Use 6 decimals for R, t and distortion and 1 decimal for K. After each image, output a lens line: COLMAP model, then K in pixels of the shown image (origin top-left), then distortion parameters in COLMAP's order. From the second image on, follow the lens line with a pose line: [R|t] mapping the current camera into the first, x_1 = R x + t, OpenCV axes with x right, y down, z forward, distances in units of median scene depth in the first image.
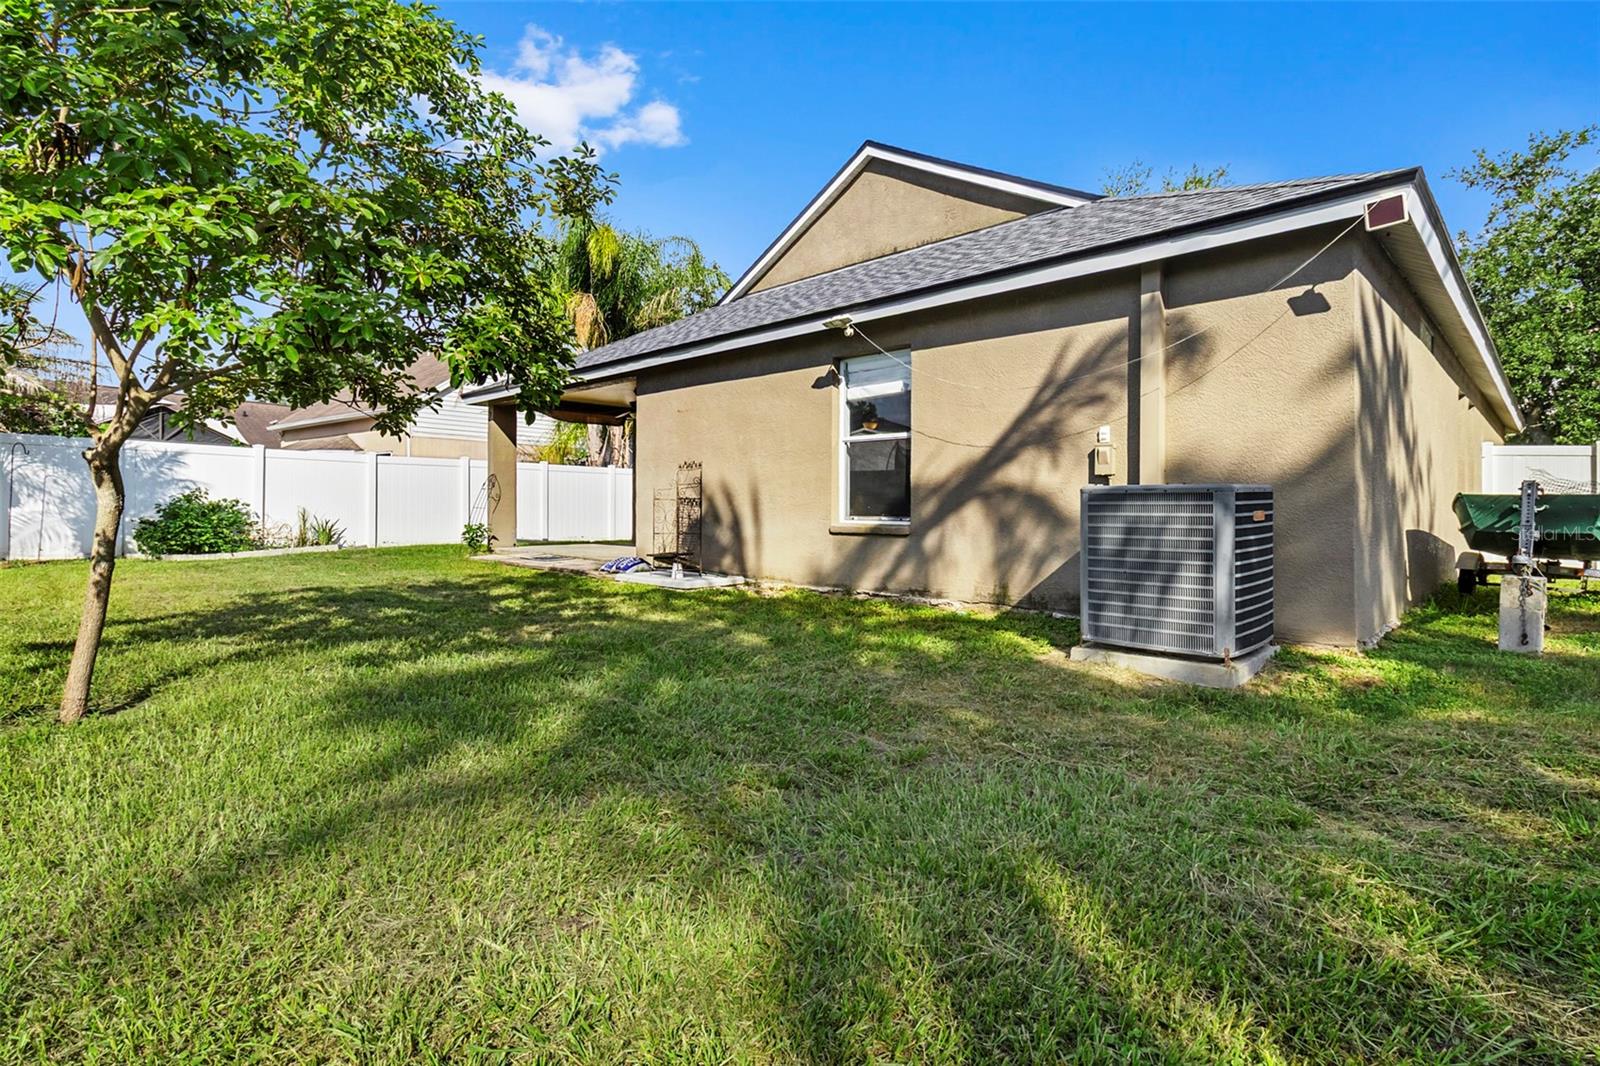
lens RADIAL K [[753.7, 0, 805.3], [0, 753.7, 511.7], [0, 0, 1]] dist [0.003959, 0.000208]
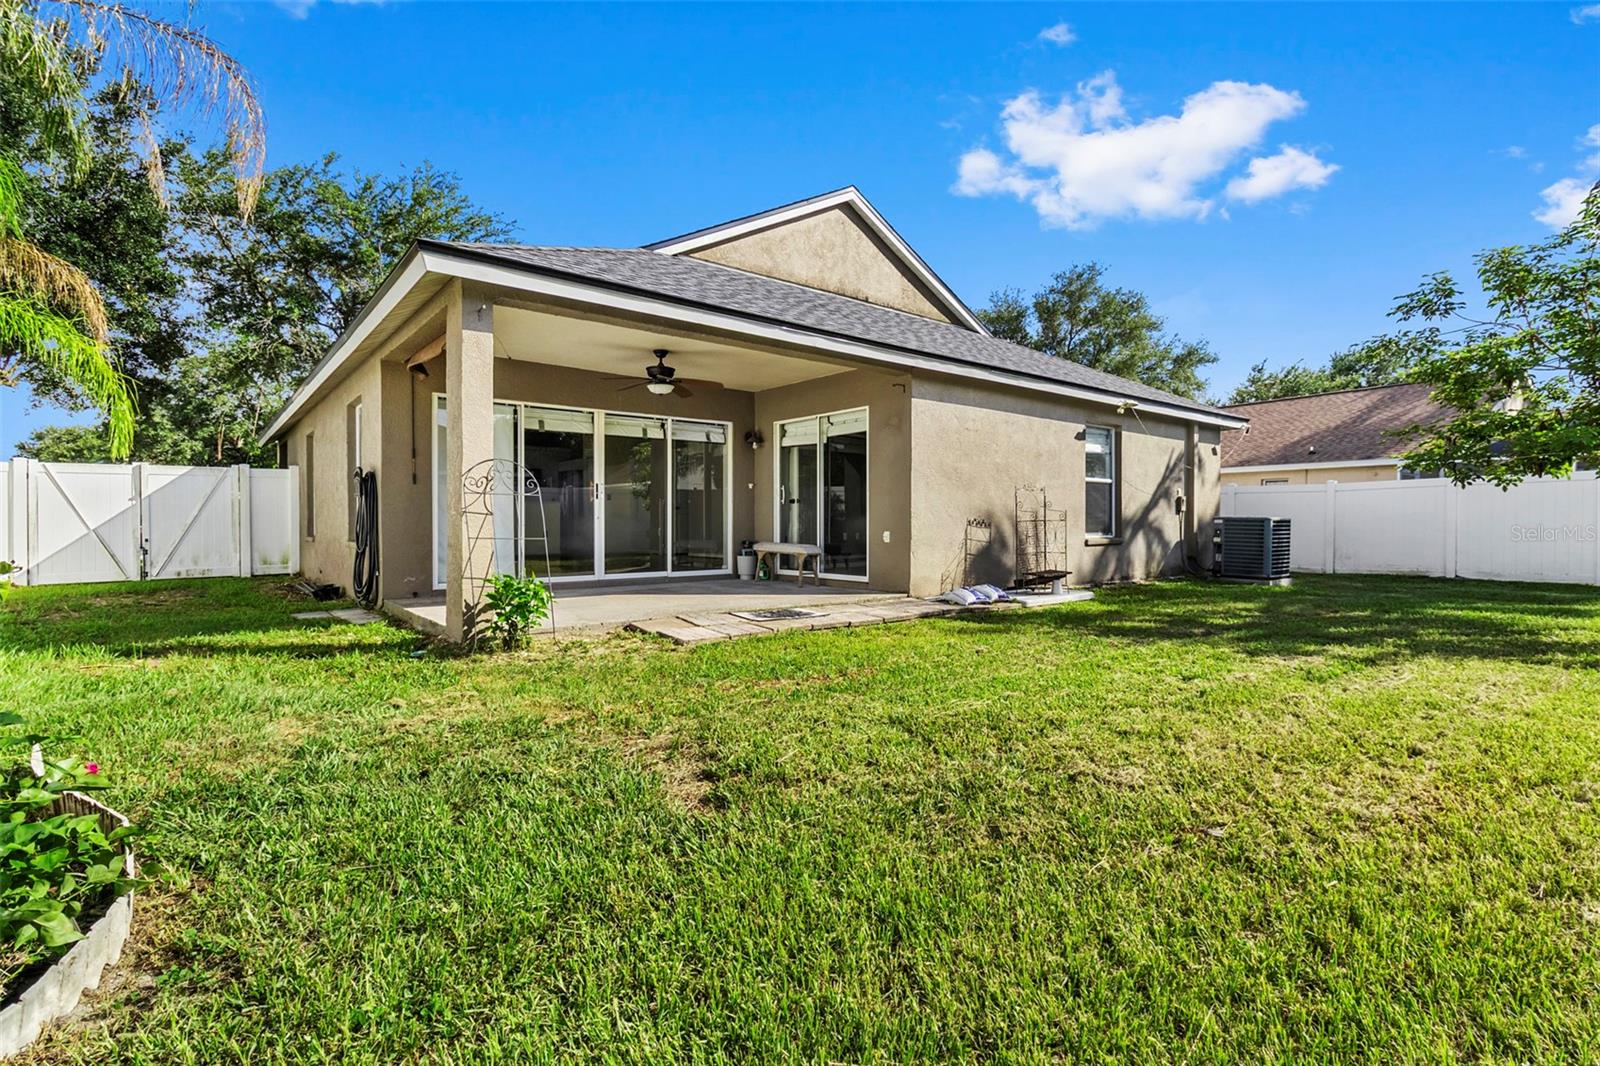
lens RADIAL K [[735.4, 0, 797.5], [0, 735.4, 542.7], [0, 0, 1]] dist [0.002383, 0.000633]
pose [[0.190791, -0.002606, 0.981627, -1.162317], [0.003322, 0.999992, 0.002010, 0.006272], [-0.981625, 0.002877, 0.190798, 1.093769]]
